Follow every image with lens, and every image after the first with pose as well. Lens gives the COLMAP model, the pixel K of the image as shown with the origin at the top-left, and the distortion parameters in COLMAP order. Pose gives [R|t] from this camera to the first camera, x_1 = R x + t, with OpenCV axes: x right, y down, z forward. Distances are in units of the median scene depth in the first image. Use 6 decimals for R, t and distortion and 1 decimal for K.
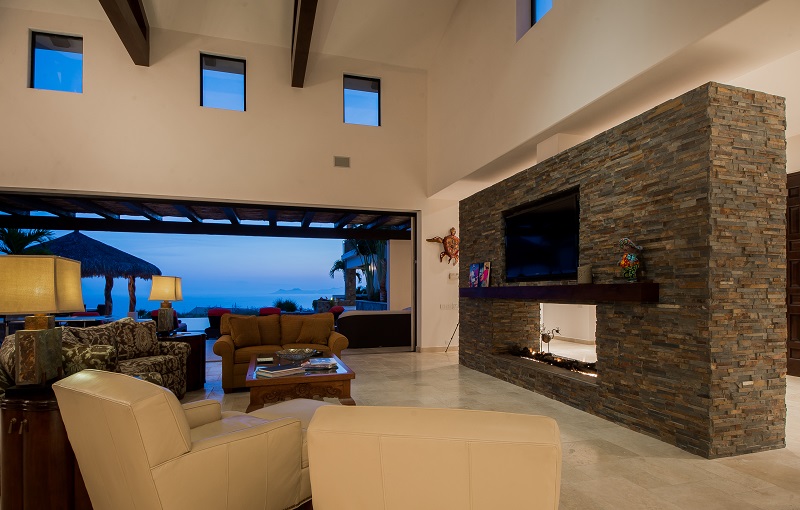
lens RADIAL K [[431.4, 0, 398.5], [0, 431.4, 296.2], [0, 0, 1]] dist [0.001046, 0.000291]
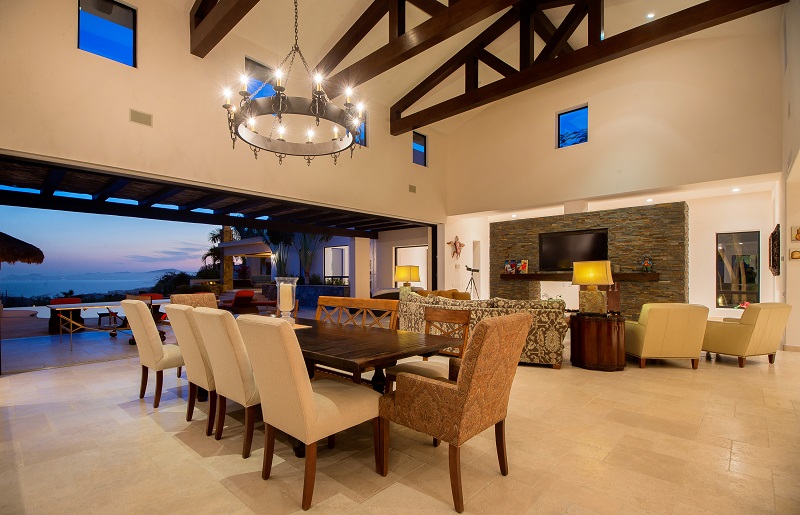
lens RADIAL K [[360.8, 0, 400.2], [0, 360.8, 276.5], [0, 0, 1]] dist [0.012365, -0.000318]
pose [[0.873051, -0.003780, 0.487614, -1.470326], [0.008008, 0.999946, -0.006588, -0.005477], [-0.487563, 0.009656, 0.873035, -0.110059]]
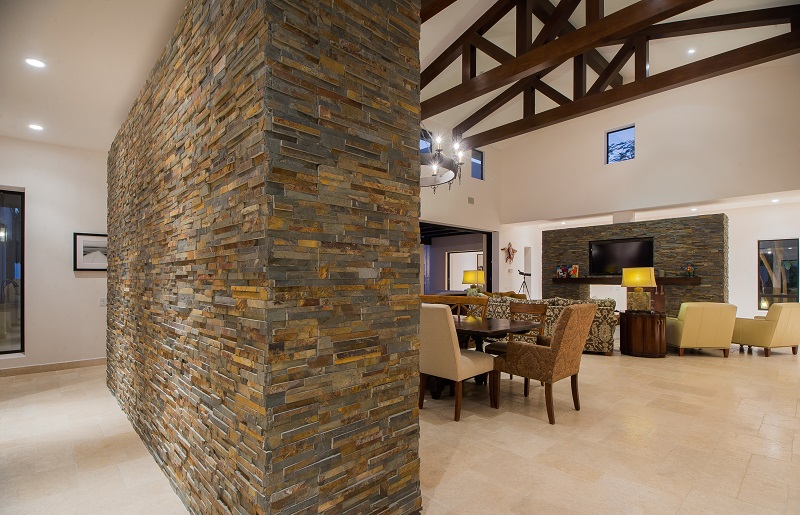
lens RADIAL K [[365.1, 0, 416.8], [0, 365.1, 278.9], [0, 0, 1]] dist [0.001655, 0.000159]
pose [[0.900509, 0.001222, 0.434836, -1.751738], [0.003645, 0.999940, -0.010359, -0.000881], [-0.434823, 0.010913, 0.900450, -0.294822]]
